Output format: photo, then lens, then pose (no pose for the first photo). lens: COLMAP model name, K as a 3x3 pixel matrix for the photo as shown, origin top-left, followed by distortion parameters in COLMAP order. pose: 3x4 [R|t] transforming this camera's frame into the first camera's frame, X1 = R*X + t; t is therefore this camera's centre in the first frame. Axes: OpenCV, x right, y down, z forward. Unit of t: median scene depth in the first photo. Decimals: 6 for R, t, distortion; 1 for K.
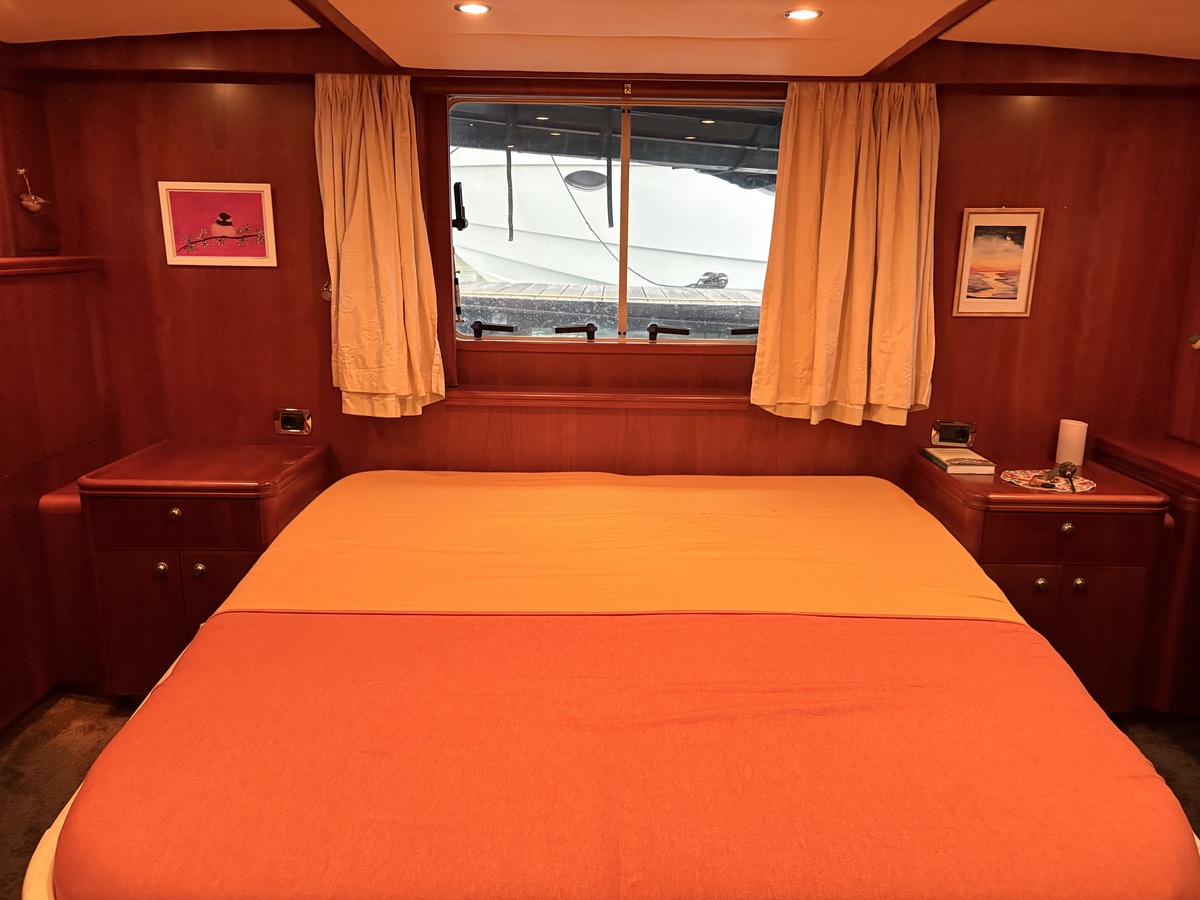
lens RADIAL K [[894.5, 0, 618.9], [0, 894.5, 451.4], [0, 0, 1]] dist [0.003294, 0.002802]
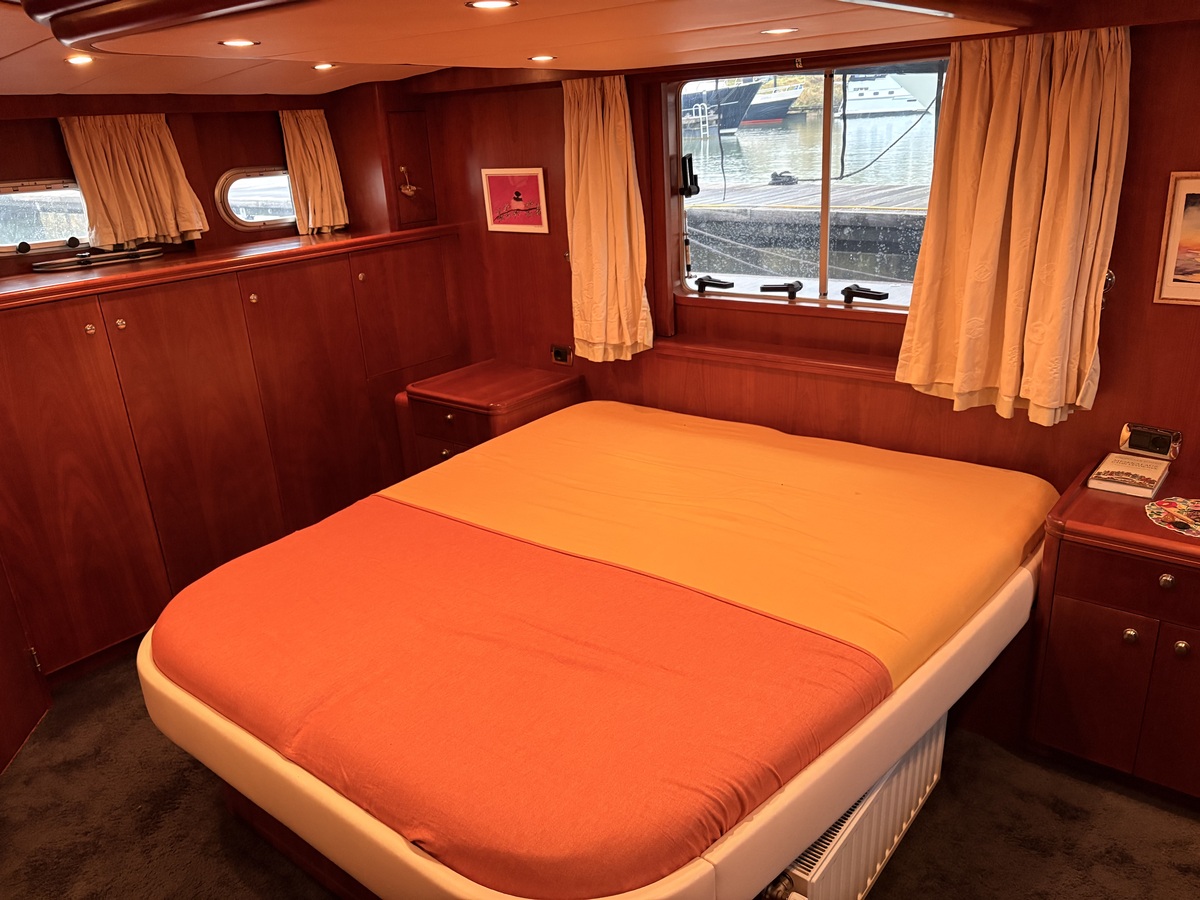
lens RADIAL K [[901.6, 0, 600.0], [0, 901.6, 450.0], [0, 0, 1]] dist [0.043655, -0.065088]
pose [[0.779534, 0.157536, -0.606226, 0.510183], [-0.075606, 0.984444, 0.158601, -0.112374], [0.621780, -0.077800, 0.779318, 0.015354]]
